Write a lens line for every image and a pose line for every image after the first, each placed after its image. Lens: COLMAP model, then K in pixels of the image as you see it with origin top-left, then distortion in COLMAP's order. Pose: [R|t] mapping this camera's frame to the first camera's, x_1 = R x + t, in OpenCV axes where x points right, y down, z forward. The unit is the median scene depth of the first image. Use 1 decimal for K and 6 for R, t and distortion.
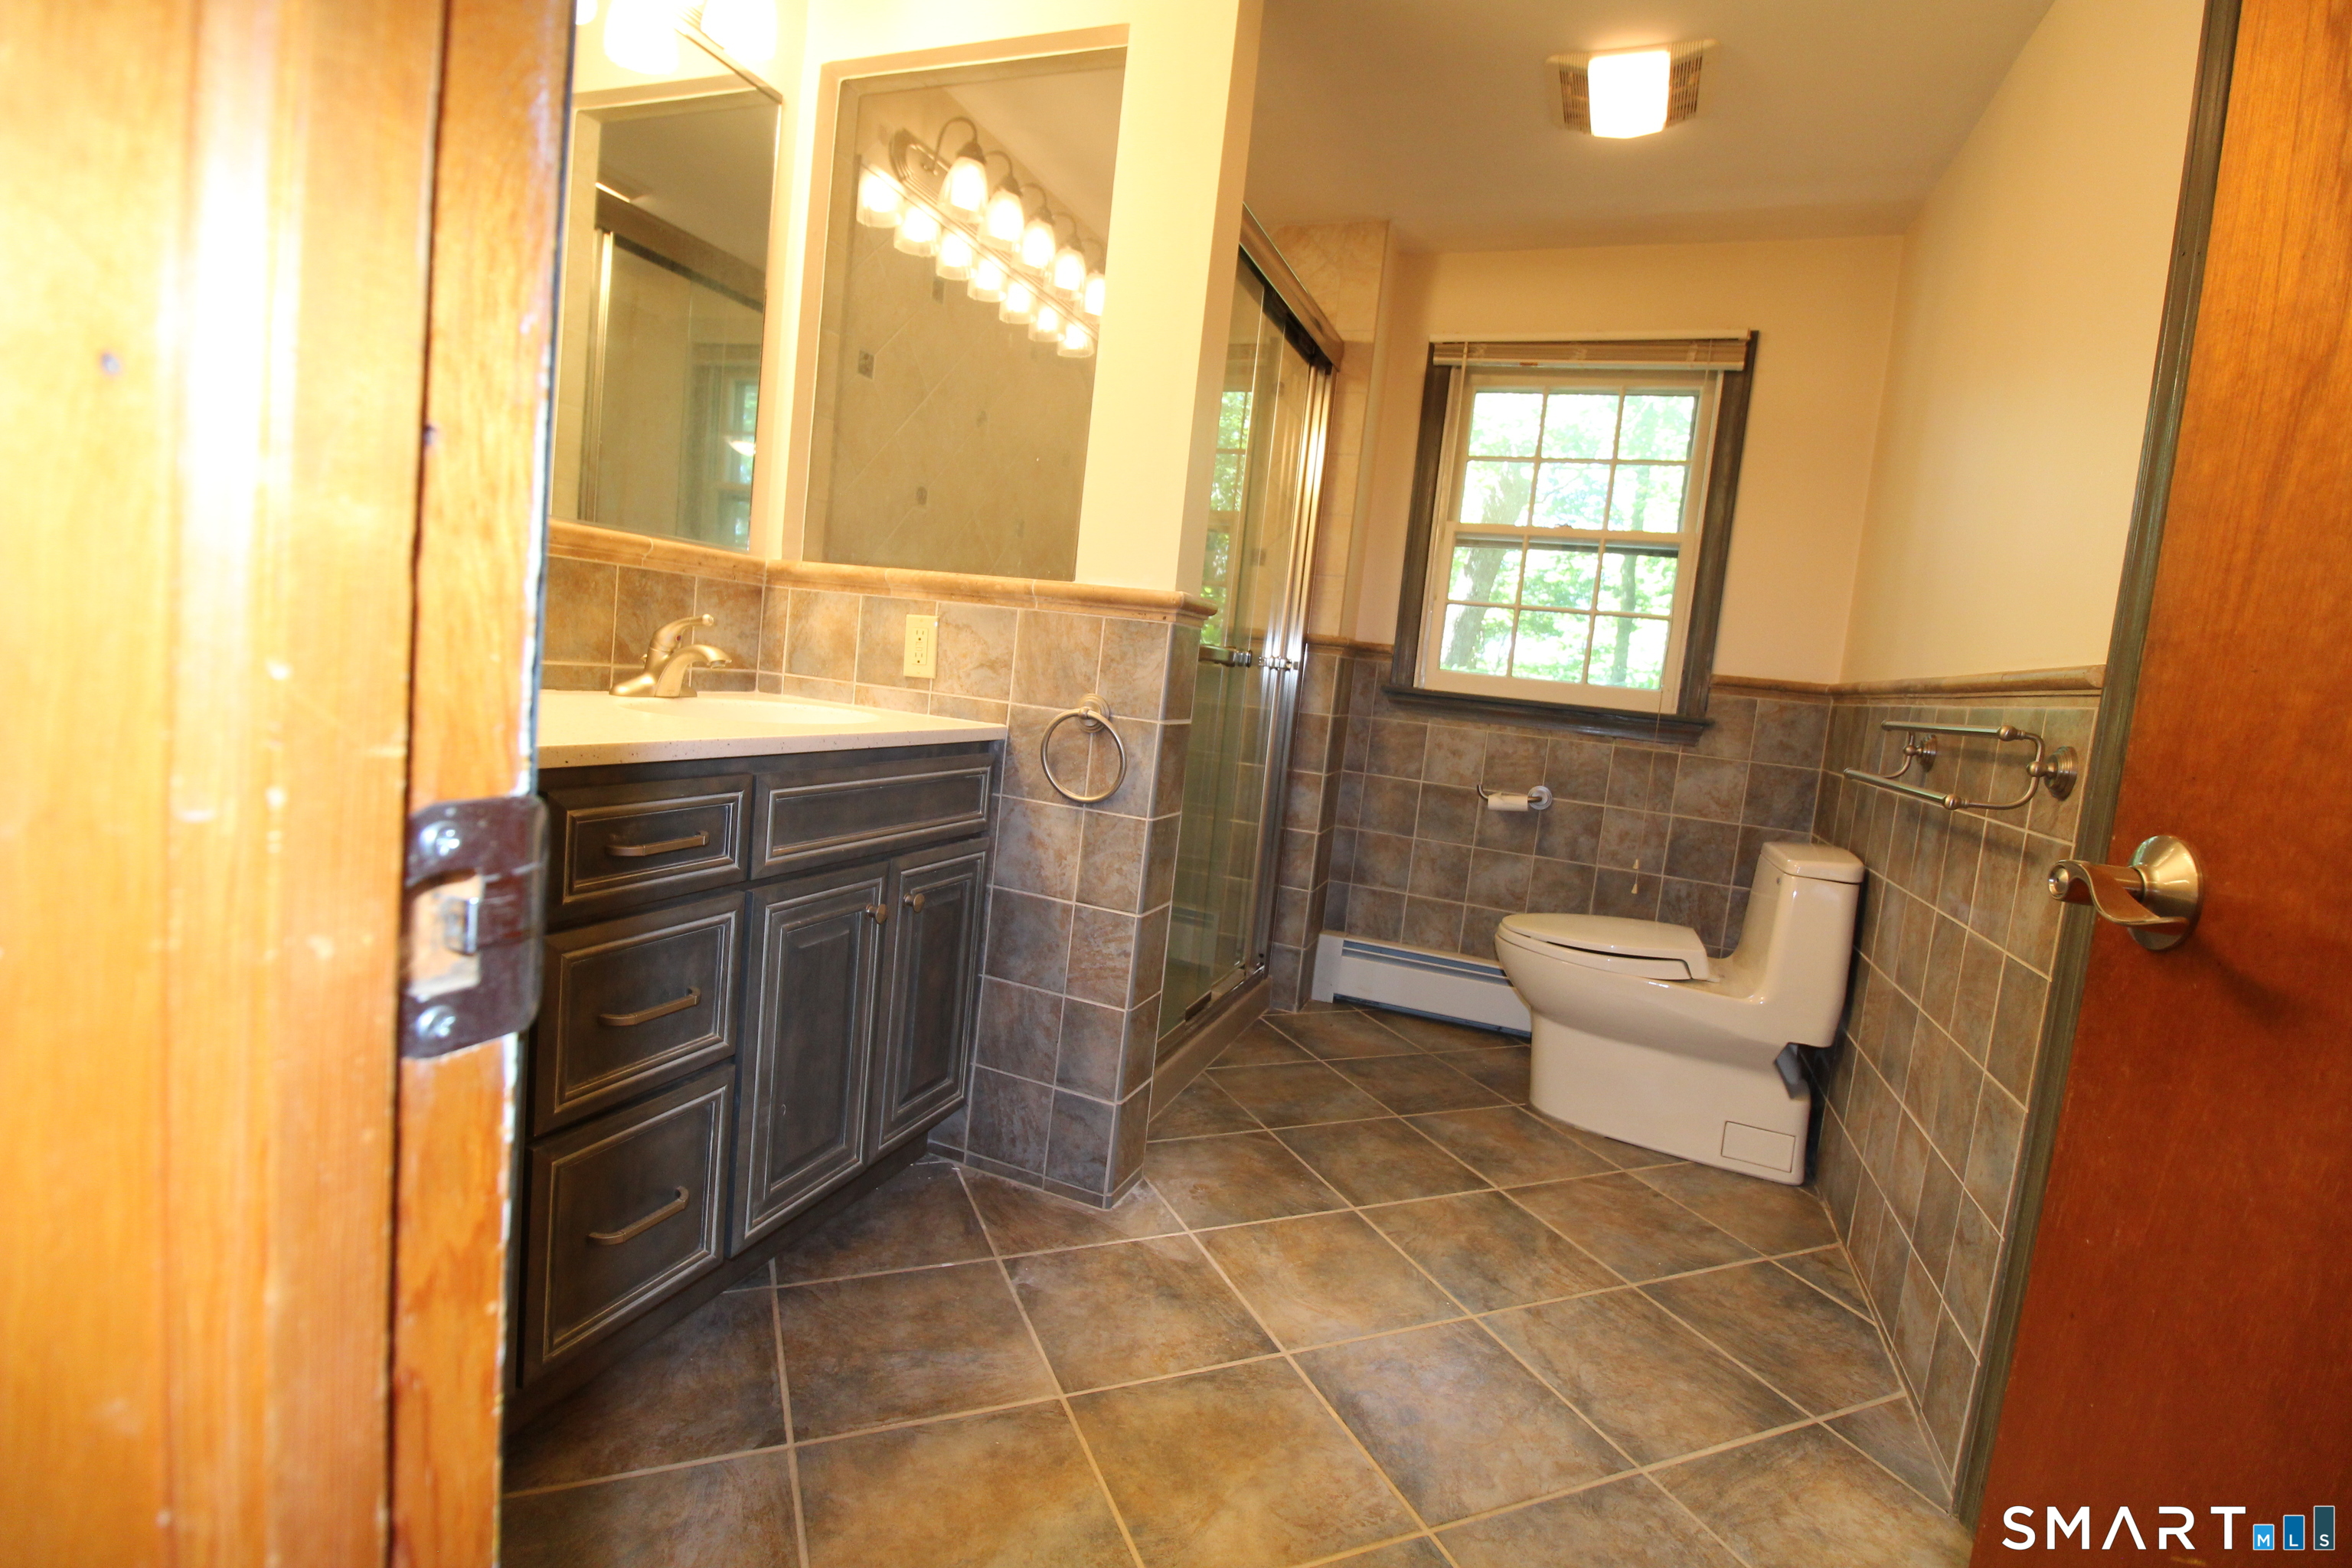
lens RADIAL K [[1091.9, 0, 1168.0], [0, 1091.9, 764.7], [0, 0, 1]] dist [-0.006157, -0.007012]
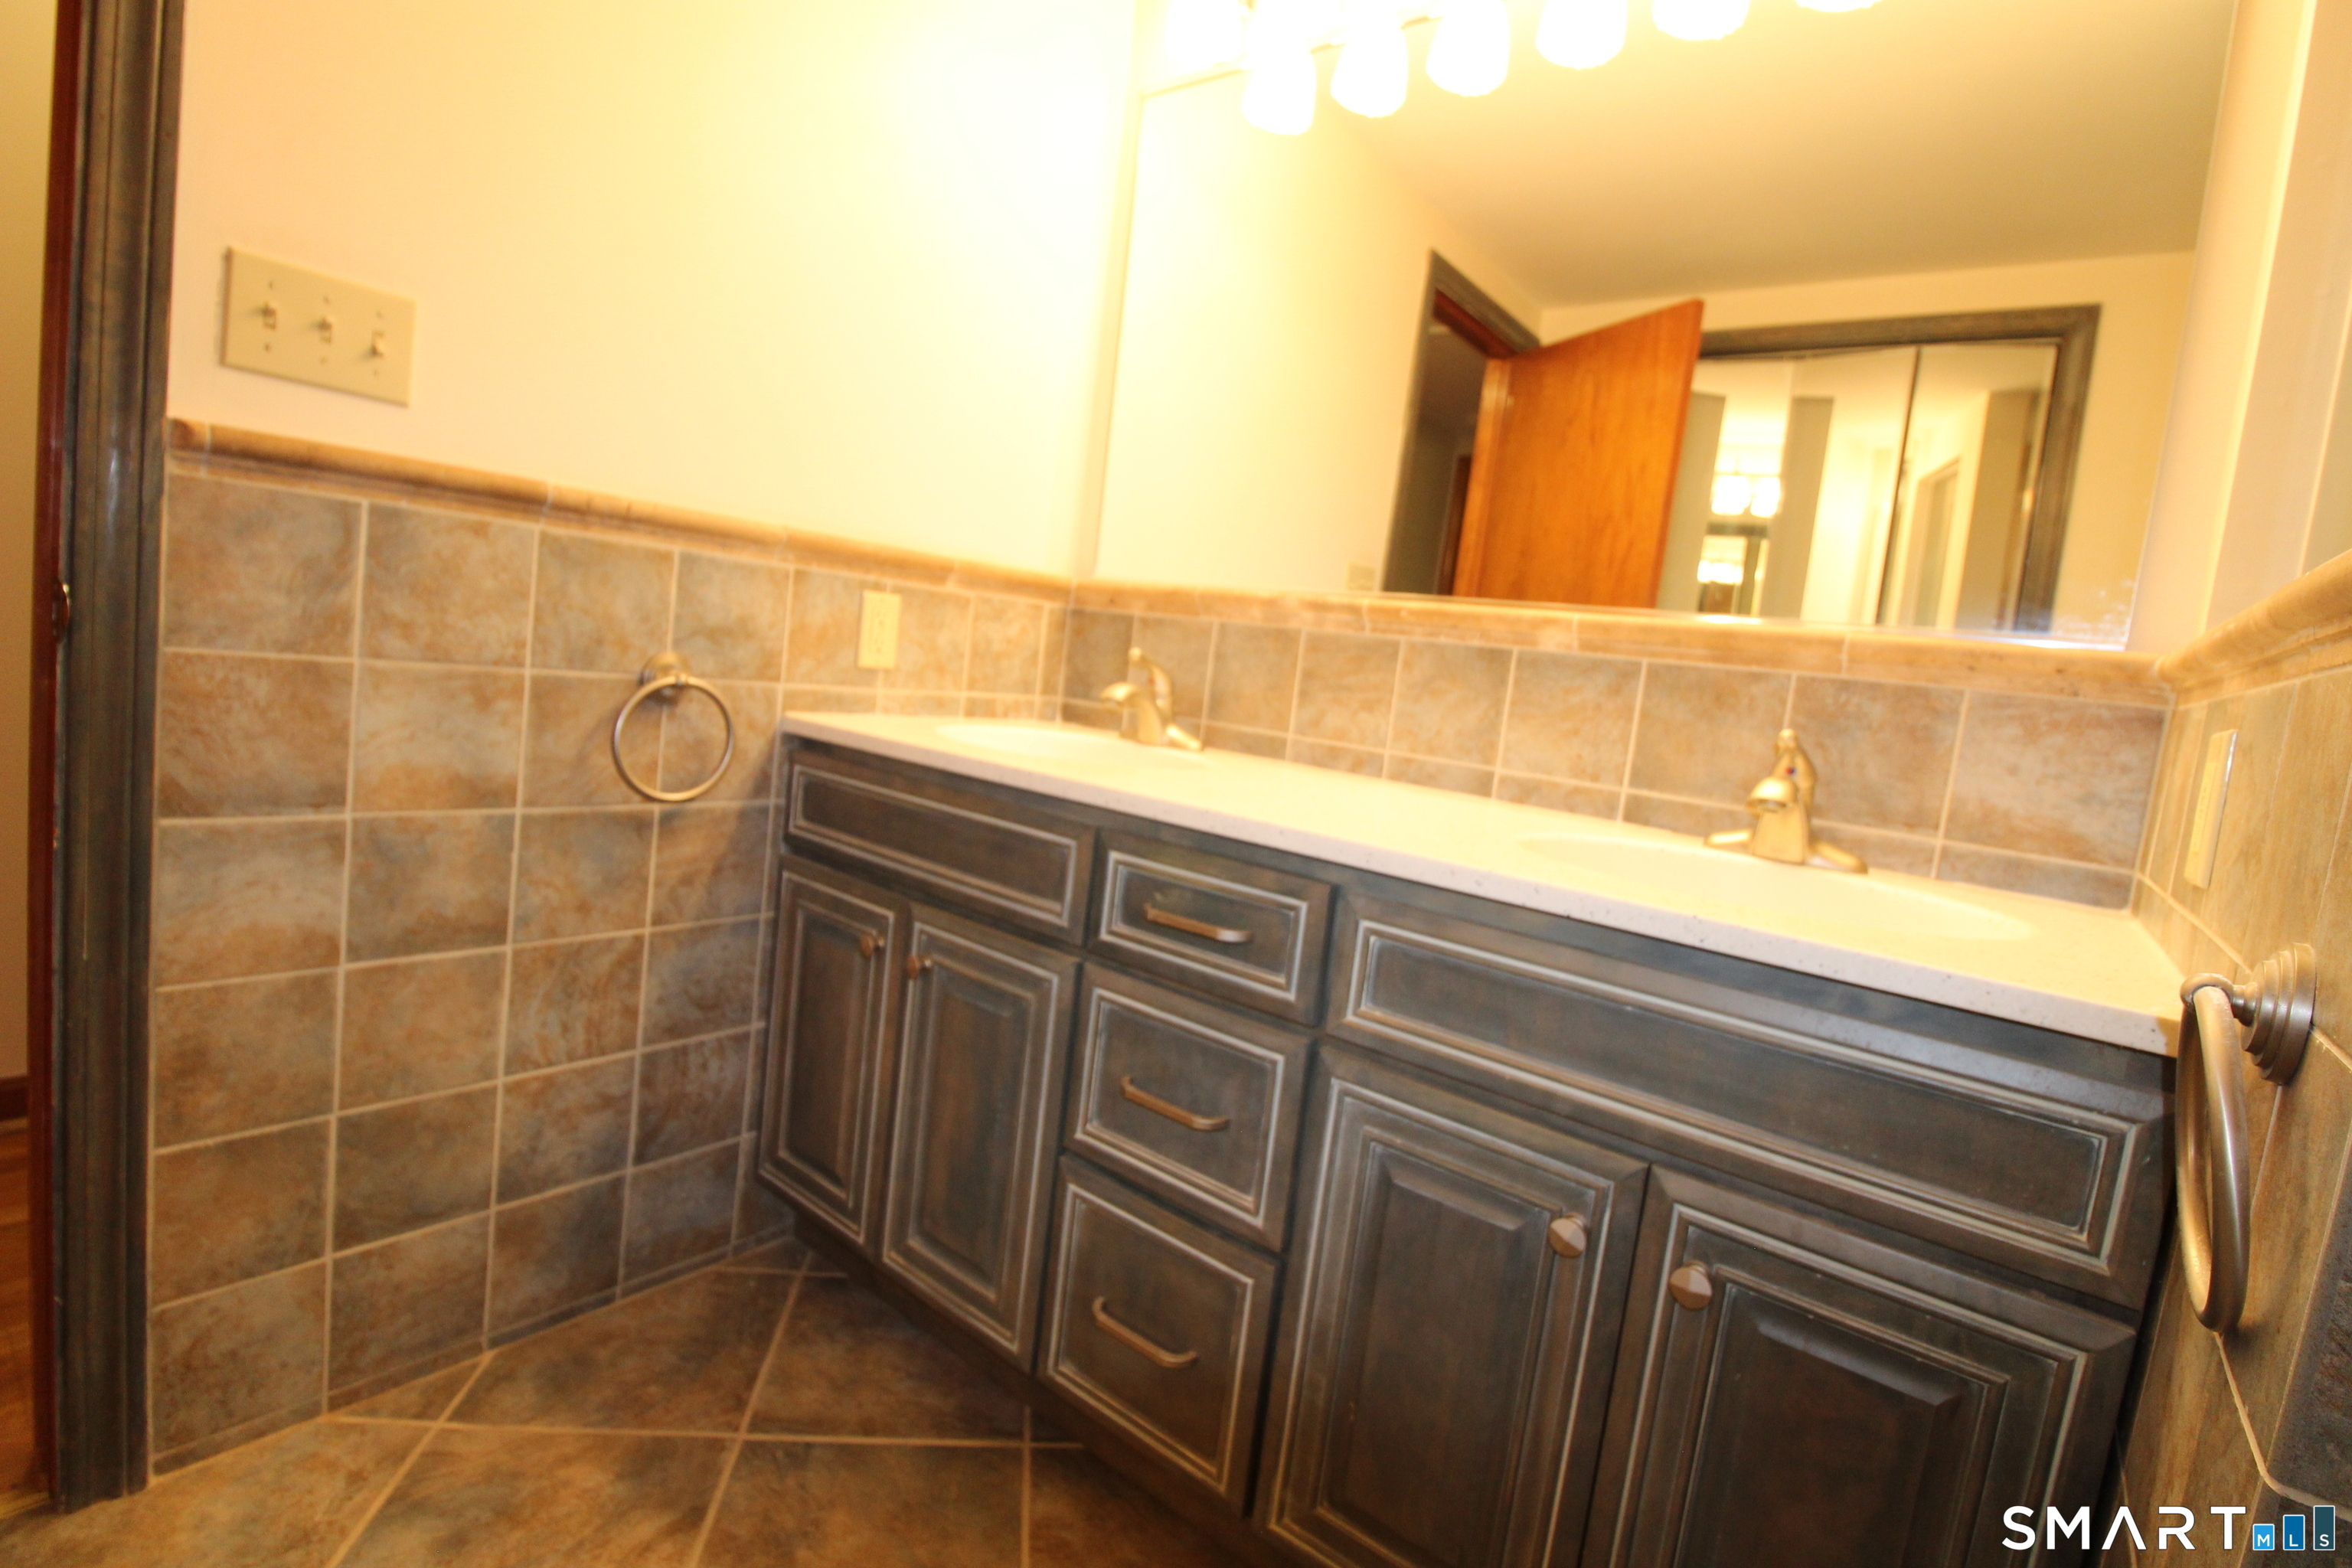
lens RADIAL K [[1091.9, 0, 1157.3], [0, 1091.9, 764.3], [0, 0, 1]] dist [-0.006157, -0.007012]
pose [[-0.276970, -0.038033, -0.960125, 0.274177], [-0.235225, 0.971497, 0.029373, -0.048950], [0.931642, 0.233981, -0.278022, 0.803857]]
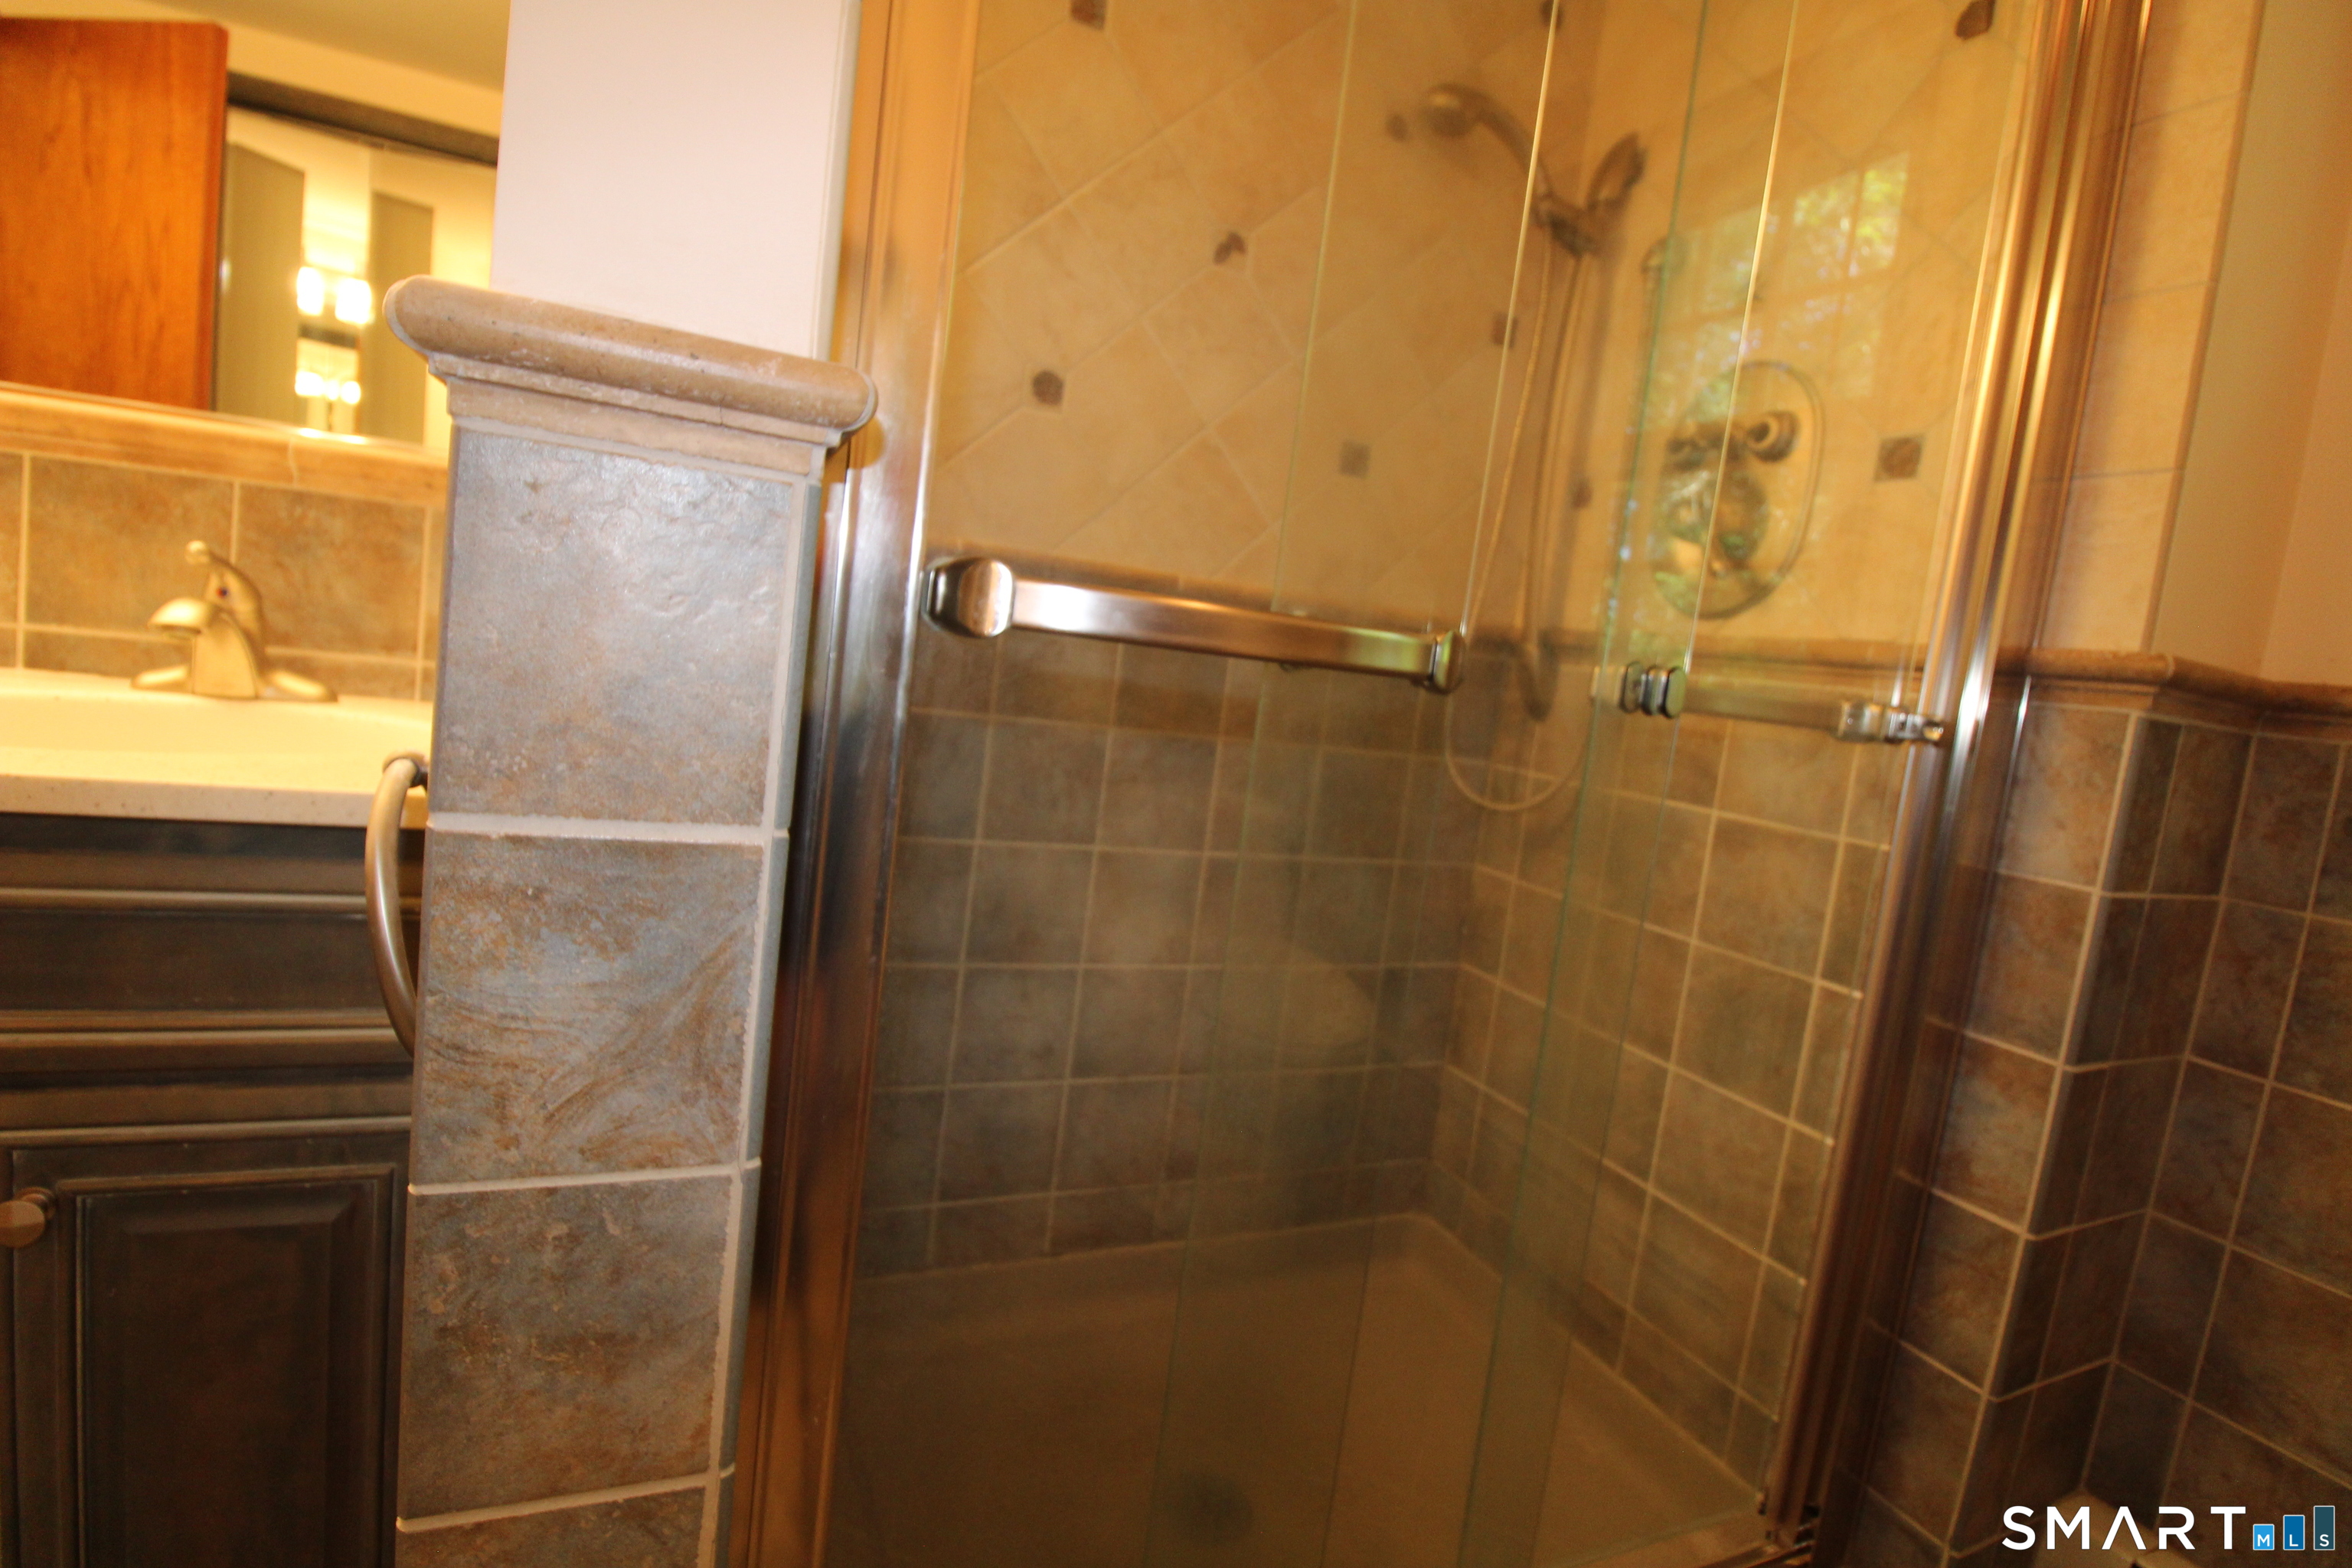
lens RADIAL K [[1091.9, 0, 1171.0], [0, 1091.9, 769.8], [0, 0, 1]] dist [-0.006157, -0.007012]
pose [[0.710134, 0.056151, -0.701824, 0.289996], [-0.116558, 0.992436, -0.038537, -0.059183], [0.694351, 0.109170, 0.711308, 0.925073]]
